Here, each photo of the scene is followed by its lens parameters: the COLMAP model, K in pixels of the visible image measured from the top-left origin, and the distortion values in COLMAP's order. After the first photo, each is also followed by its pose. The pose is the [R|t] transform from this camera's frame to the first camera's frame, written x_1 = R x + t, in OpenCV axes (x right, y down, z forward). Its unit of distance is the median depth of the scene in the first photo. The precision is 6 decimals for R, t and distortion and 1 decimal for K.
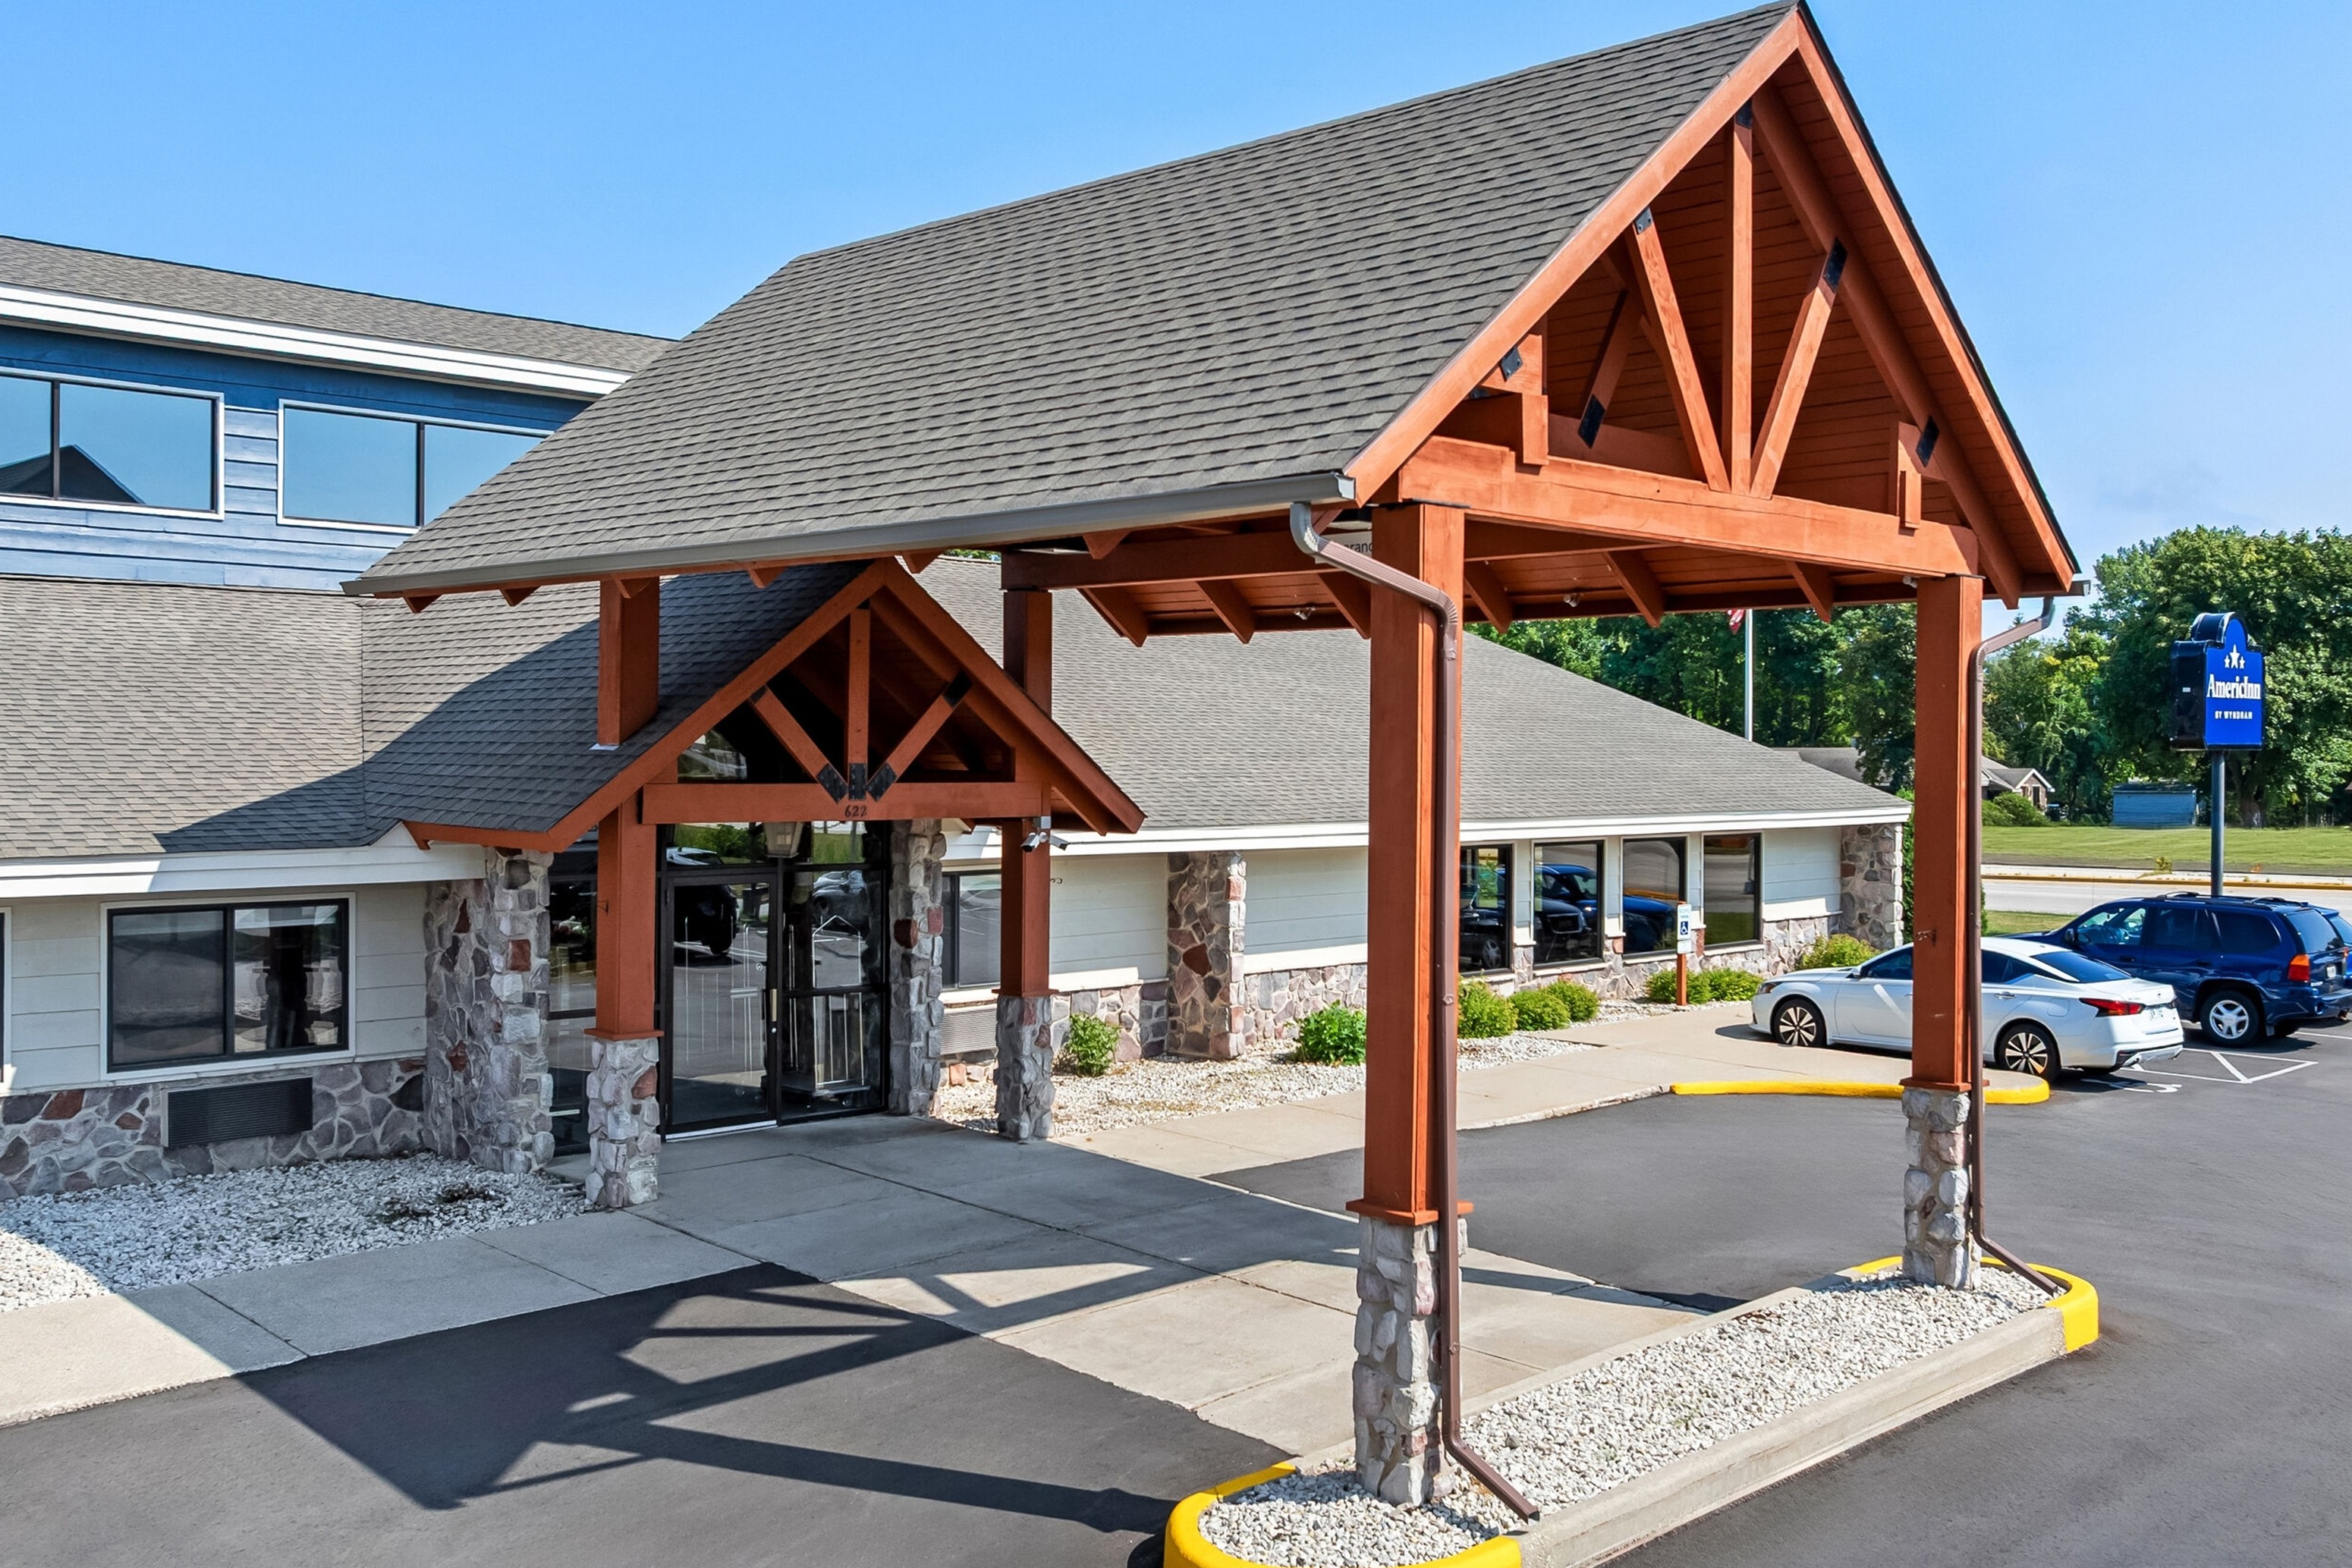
lens RADIAL K [[2066.9, 0, 1185.2], [0, 2066.9, 721.8], [0, 0, 1]] dist [0.014029, -0.011557]
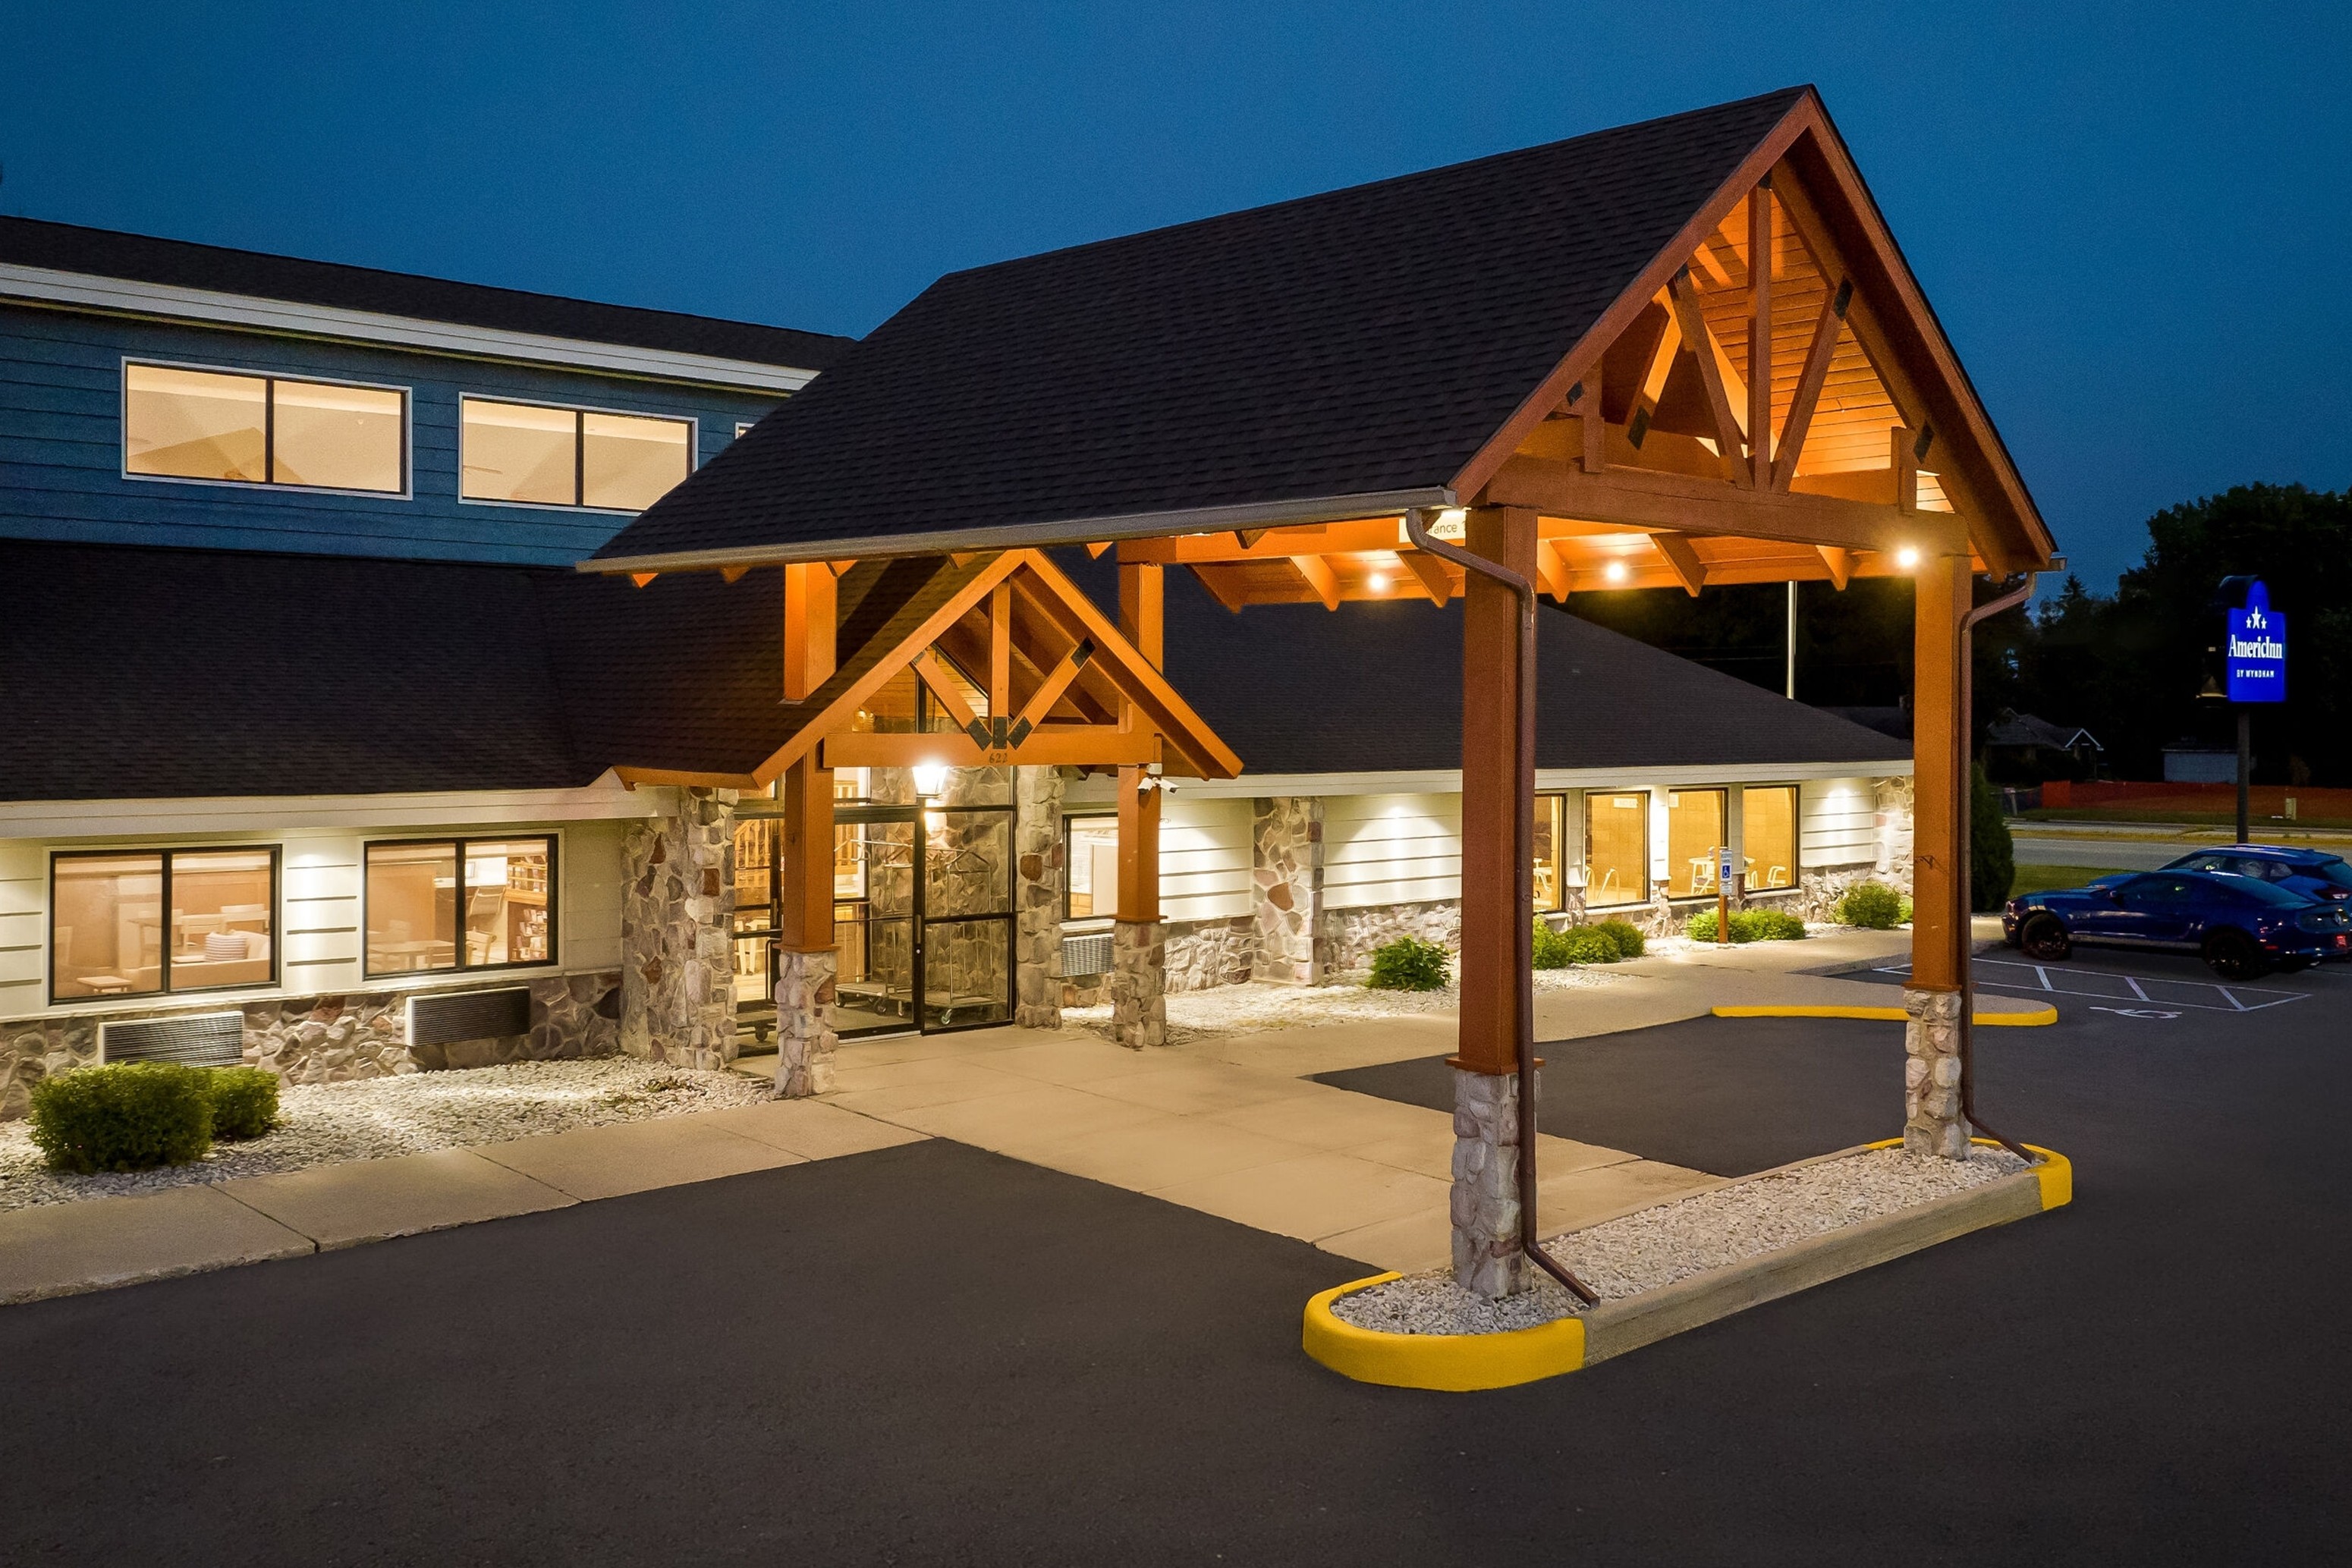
lens RADIAL K [[2128.0, 0, 1181.6], [0, 2128.0, 684.7], [0, 0, 1]] dist [0.008496, -0.001549]
pose [[0.999847, -0.001096, -0.017461, -0.037640], [0.001114, 0.999999, 0.001017, 0.001450], [0.017460, -0.001036, 0.999847, -0.189603]]
